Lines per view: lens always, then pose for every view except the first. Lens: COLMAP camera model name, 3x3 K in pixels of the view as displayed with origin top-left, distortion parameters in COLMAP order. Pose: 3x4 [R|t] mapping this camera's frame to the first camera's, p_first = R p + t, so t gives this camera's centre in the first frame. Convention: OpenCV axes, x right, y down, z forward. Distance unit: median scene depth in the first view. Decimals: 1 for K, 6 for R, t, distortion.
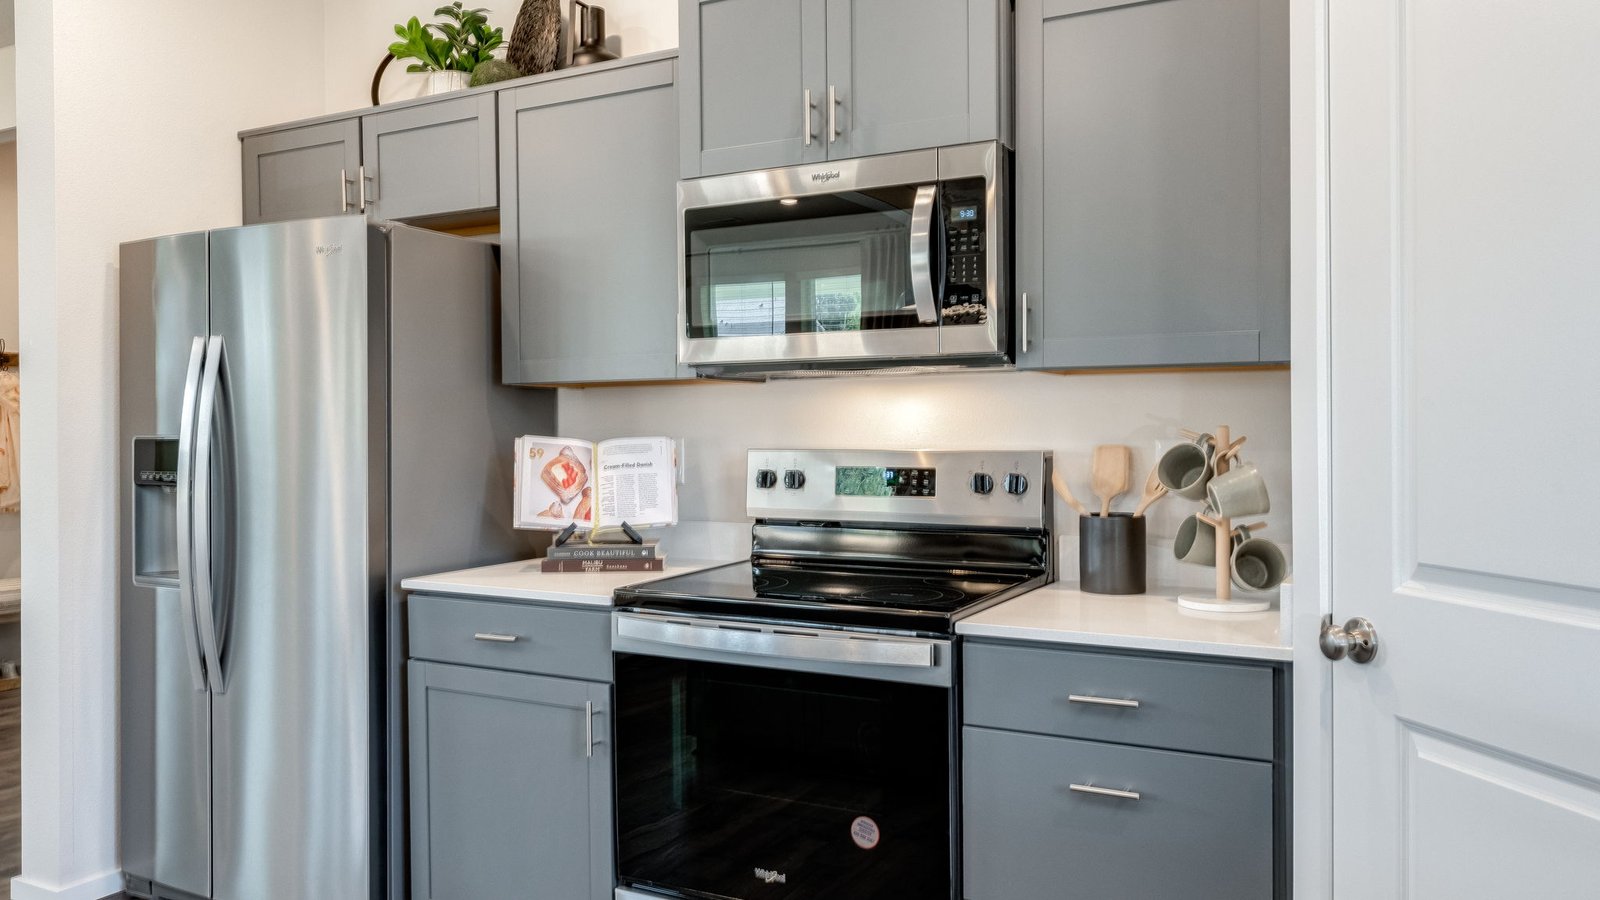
lens RADIAL K [[1206.9, 0, 796.8], [0, 1206.9, 429.3], [0, 0, 1]] dist [0.006420, 0.000589]
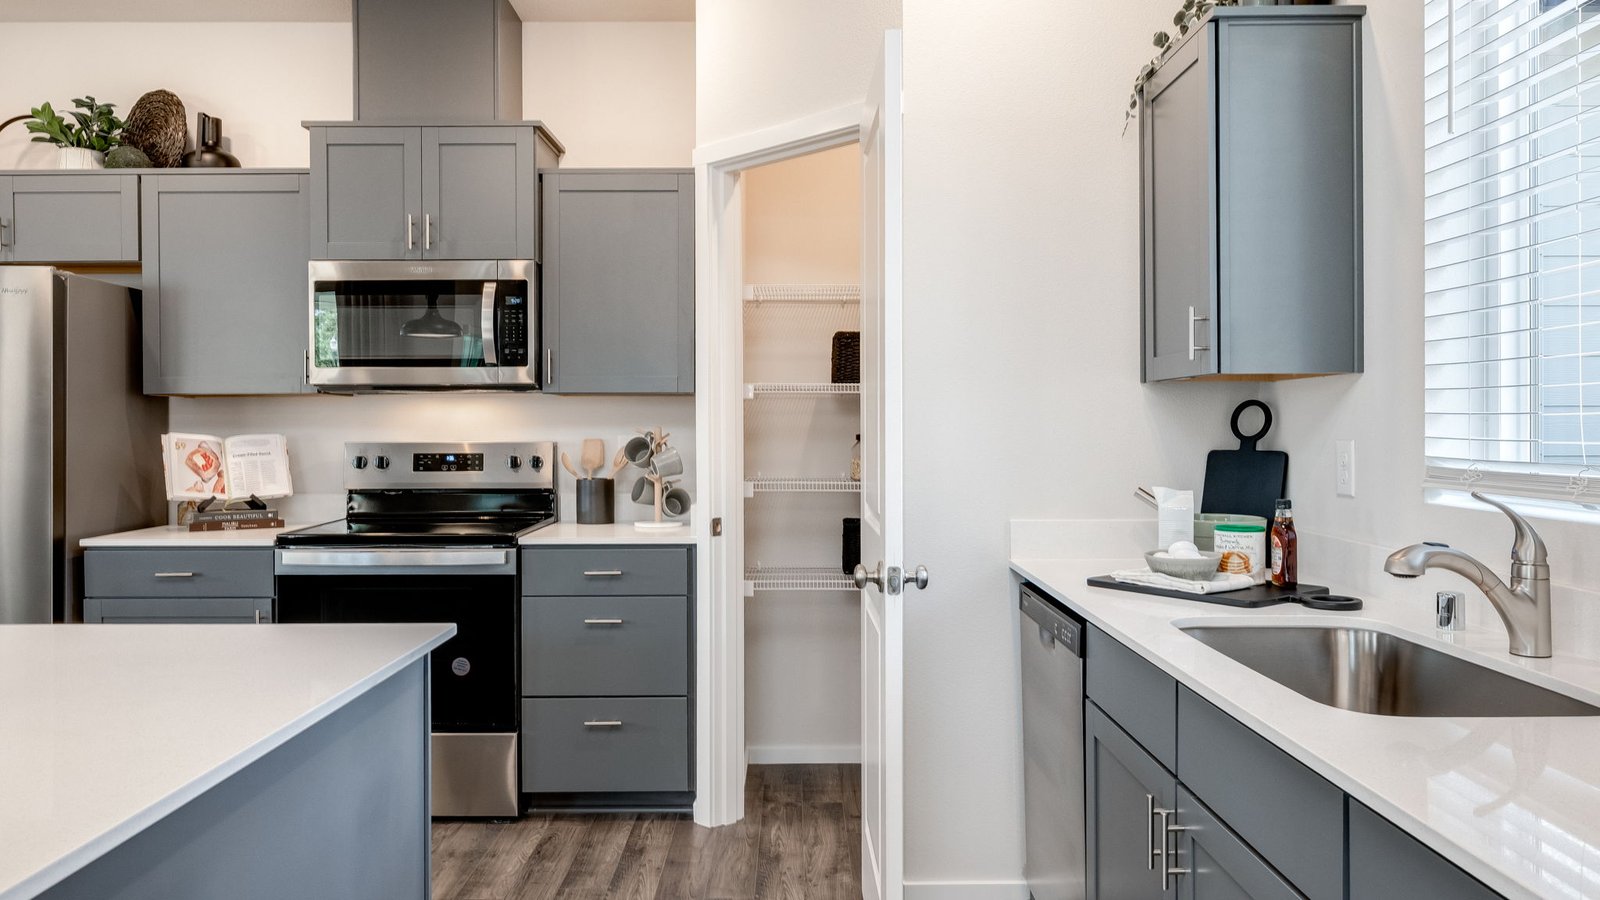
lens RADIAL K [[1148.1, 0, 795.5], [0, 1148.1, 426.3], [0, 0, 1]] dist [-0.003839, 0.001398]
pose [[0.877645, 0.003043, 0.479302, -0.263746], [-0.000567, 0.999986, -0.005312, 0.004927], [-0.479311, 0.004390, 0.877634, -0.552271]]
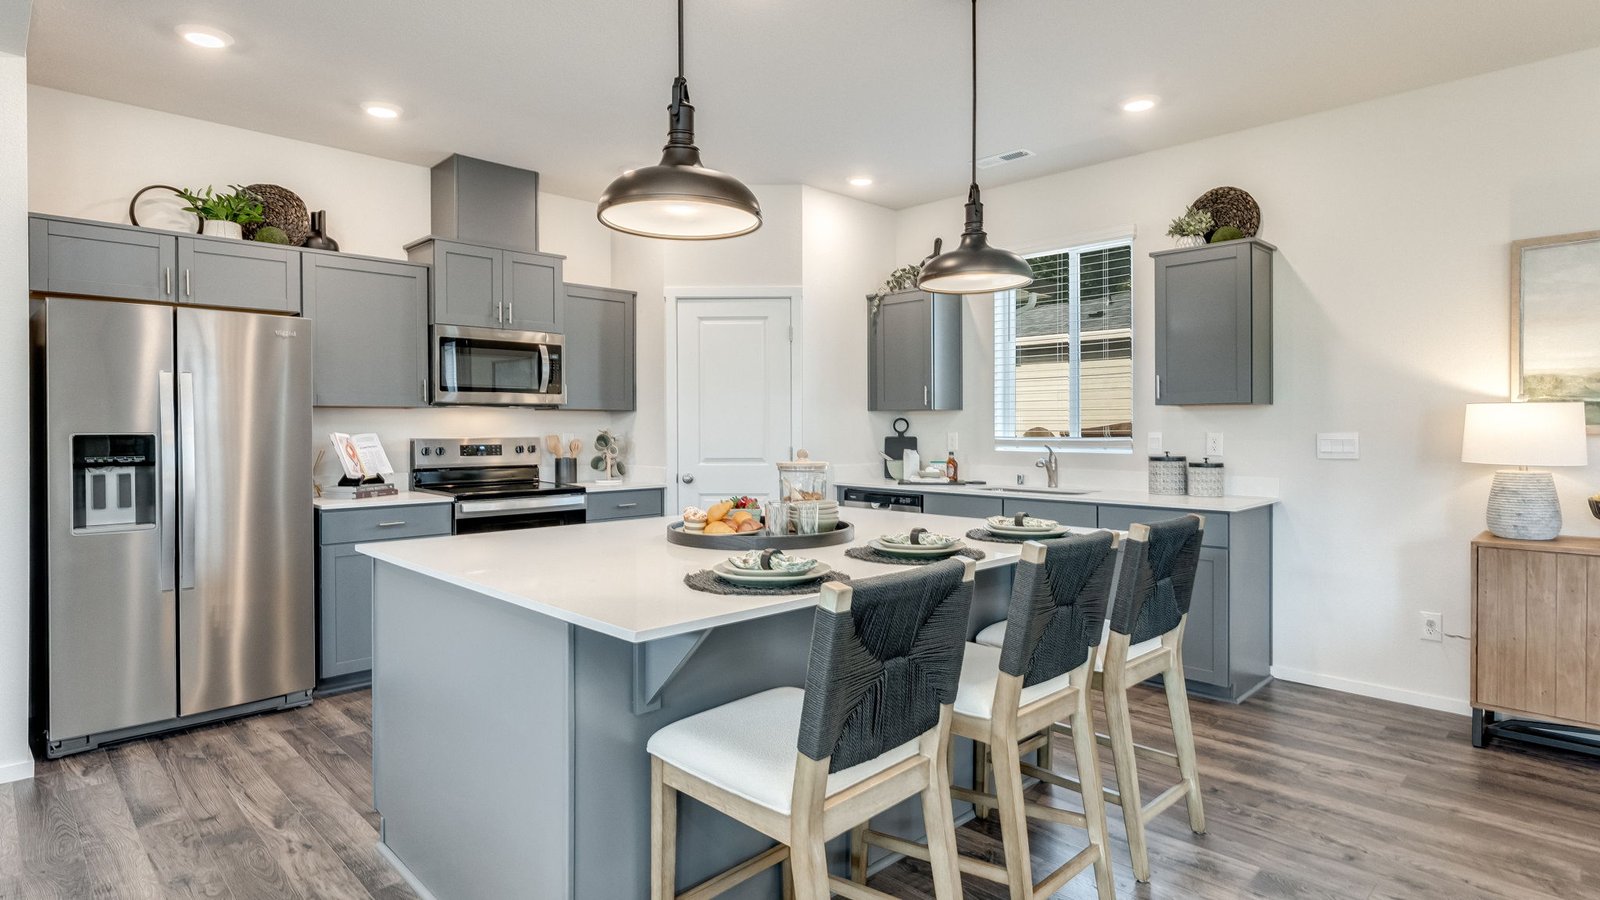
lens RADIAL K [[838.6, 0, 784.3], [0, 838.6, 440.8], [0, 0, 1]] dist [-0.000566, 0.000064]
pose [[0.293679, -0.010386, 0.955848, -1.549290], [0.004542, 0.999945, 0.009469, 0.010129], [-0.955893, 0.001560, 0.293710, -0.135162]]
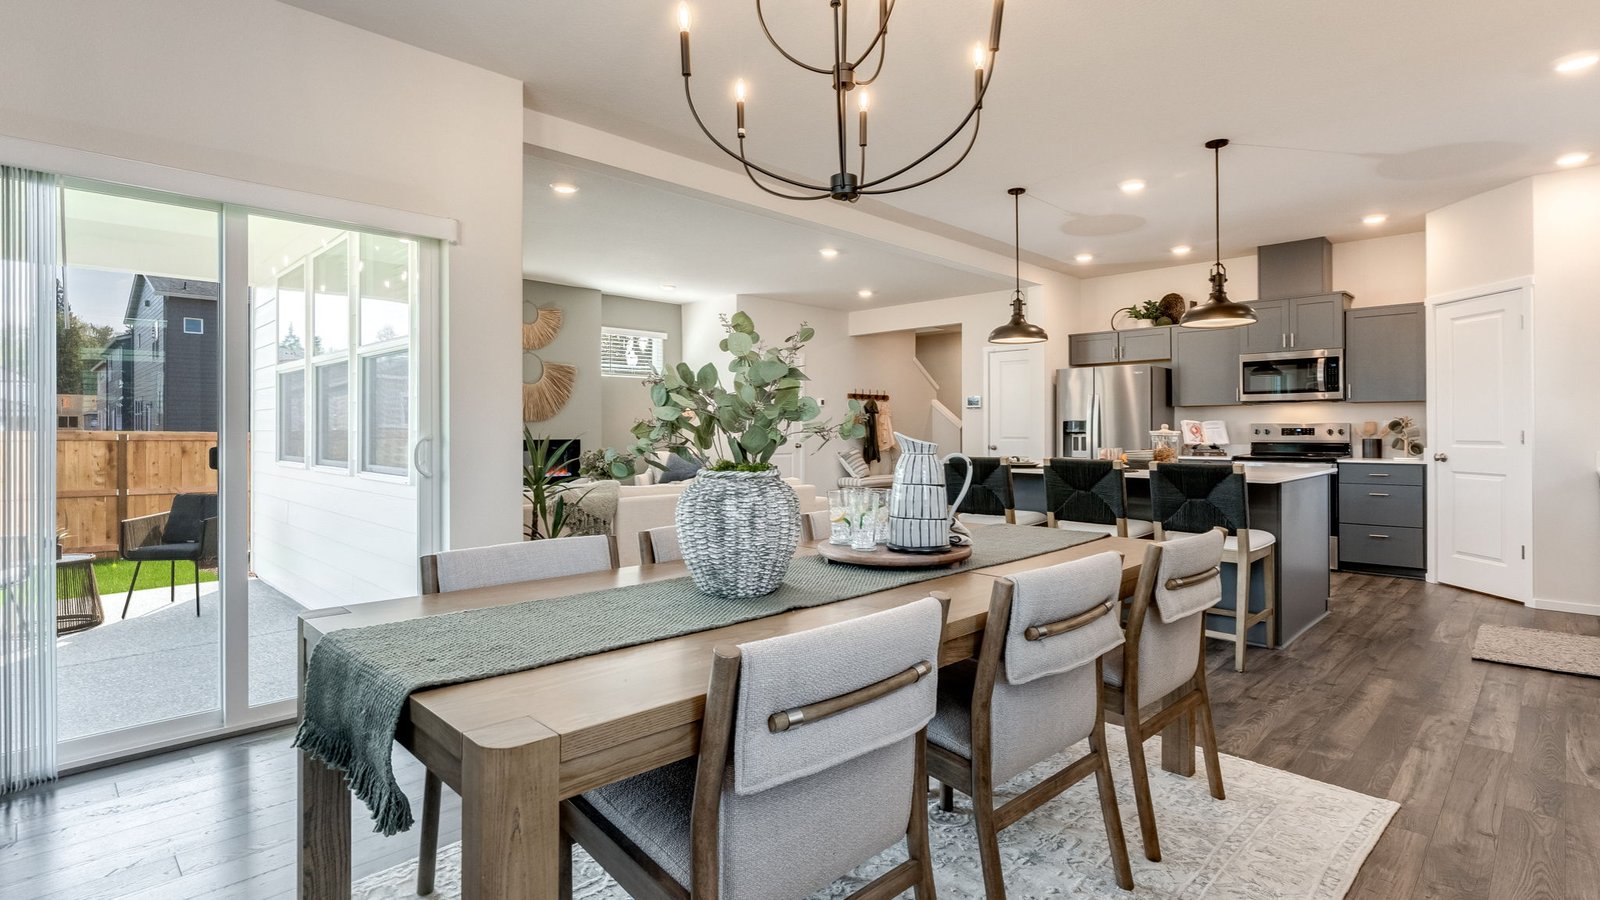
lens RADIAL K [[771.6, 0, 802.5], [0, 771.6, 427.7], [0, 0, 1]] dist [0.000621, 0.000115]
pose [[0.962935, 0.002045, -0.269726, -0.839380], [-0.003393, 0.999984, -0.004532, 0.051157], [0.269713, 0.005279, 0.962926, -1.909283]]
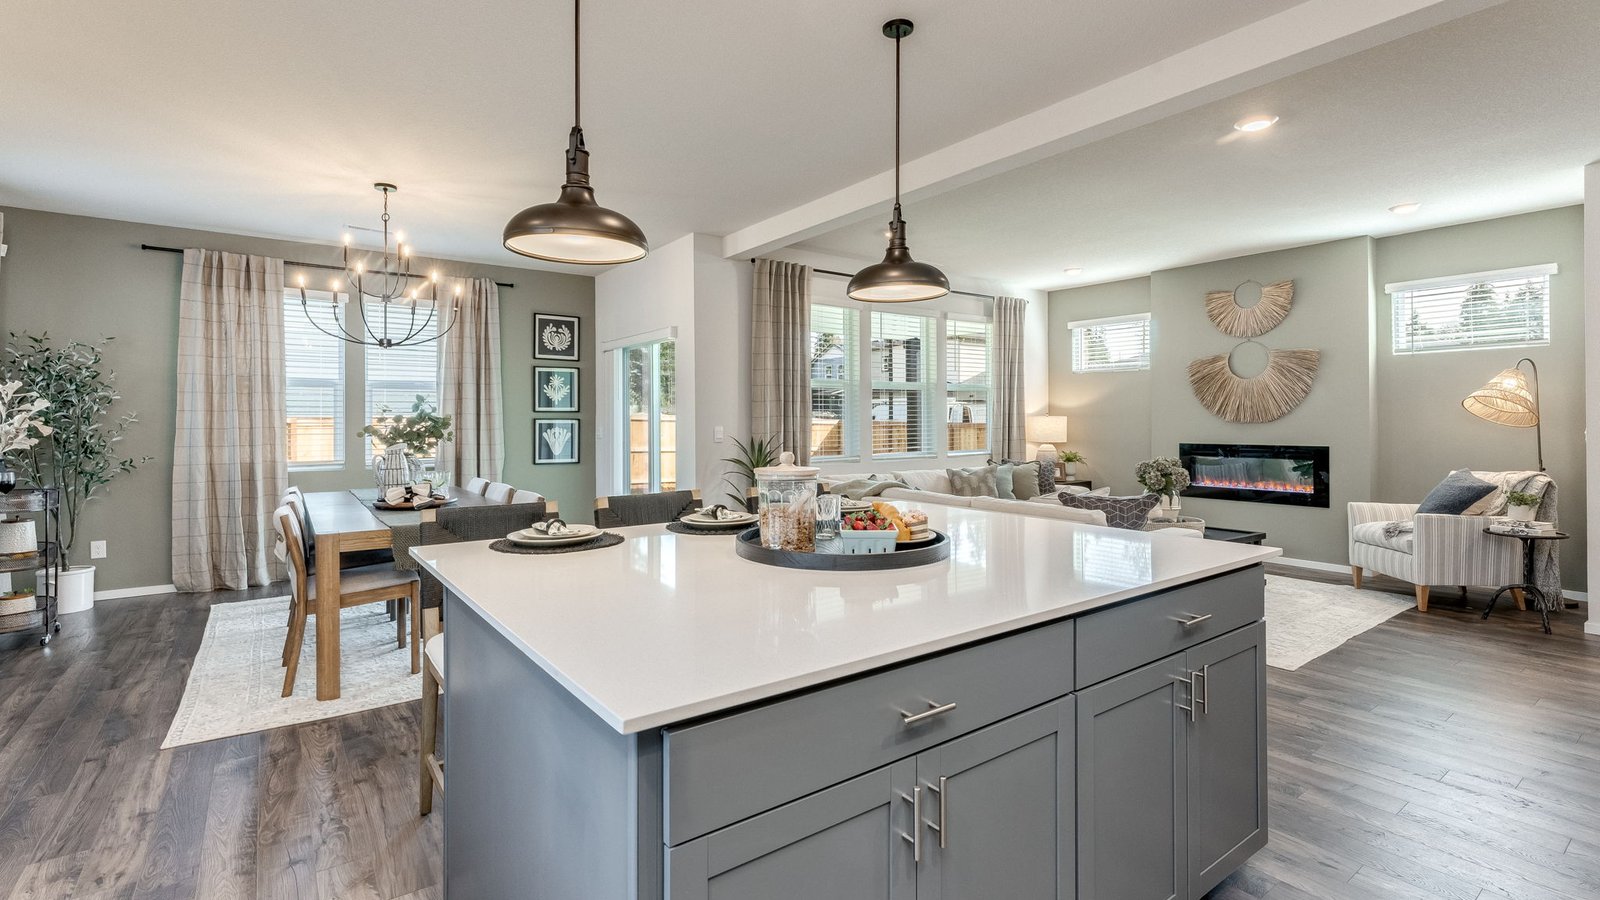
lens RADIAL K [[725.1, 0, 799.4], [0, 725.1, 432.1], [0, 0, 1]] dist [-0.001546, 0.000217]
pose [[-0.414923, 0.018596, -0.909666, 0.180392], [0.000982, 0.999800, 0.019990, -0.004536], [0.909856, 0.007401, -0.414858, 0.487581]]
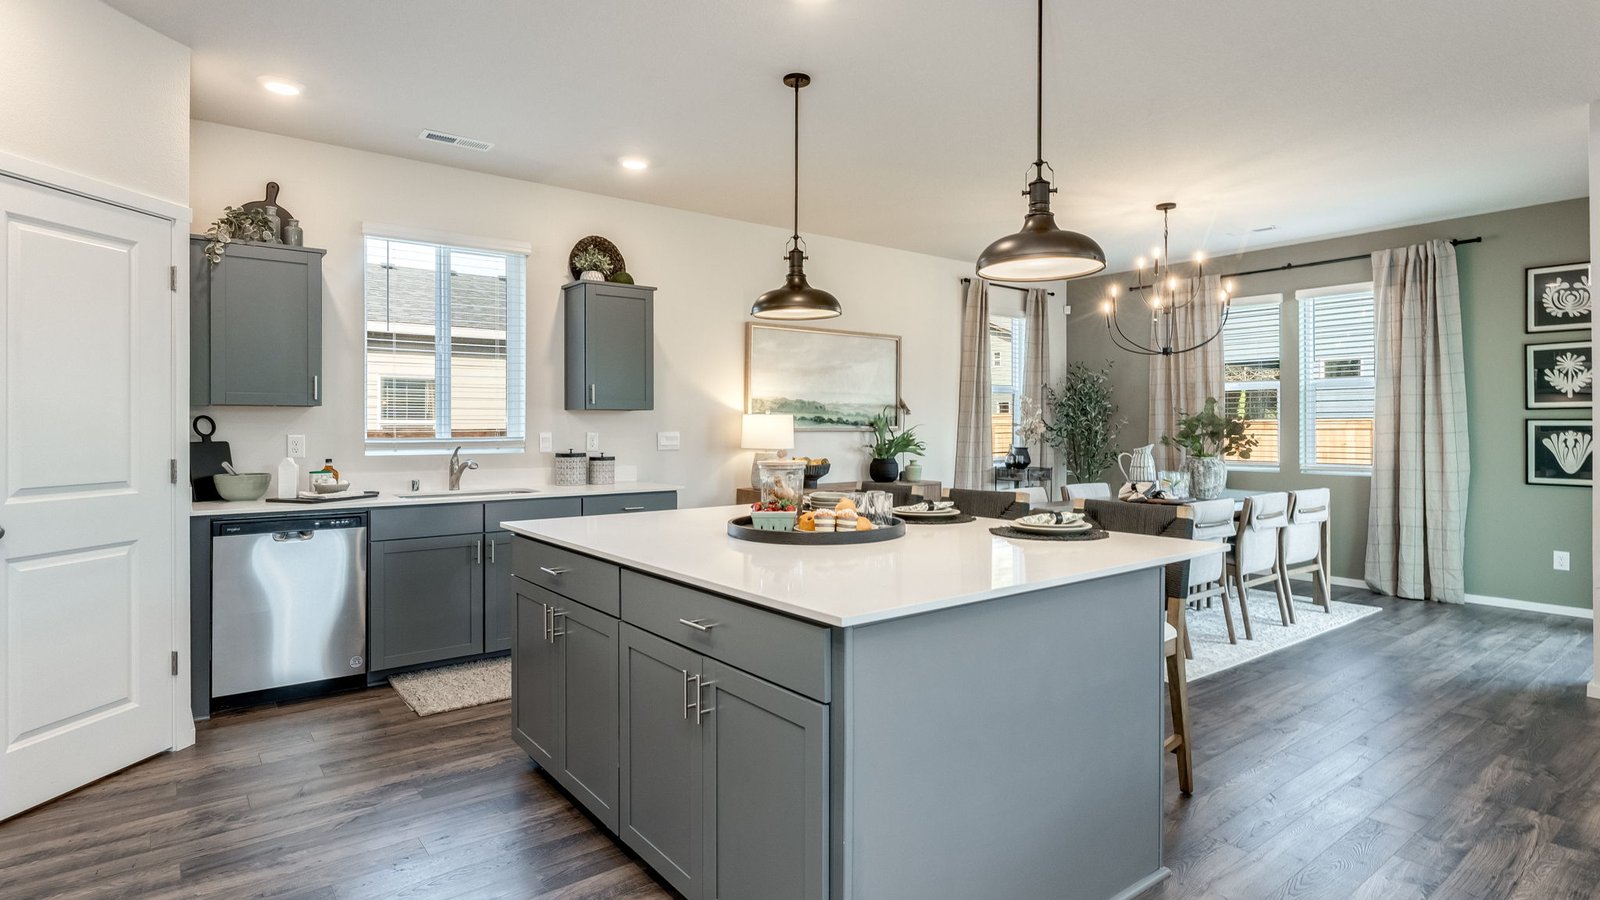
lens RADIAL K [[830.3, 0, 800.6], [0, 830.3, 426.5], [0, 0, 1]] dist [-0.000565, -0.000122]
pose [[-0.917749, 0.006474, 0.397107, -0.972433], [0.007957, 0.999966, 0.002088, -0.001071], [-0.397080, 0.005076, -0.917770, 1.205088]]
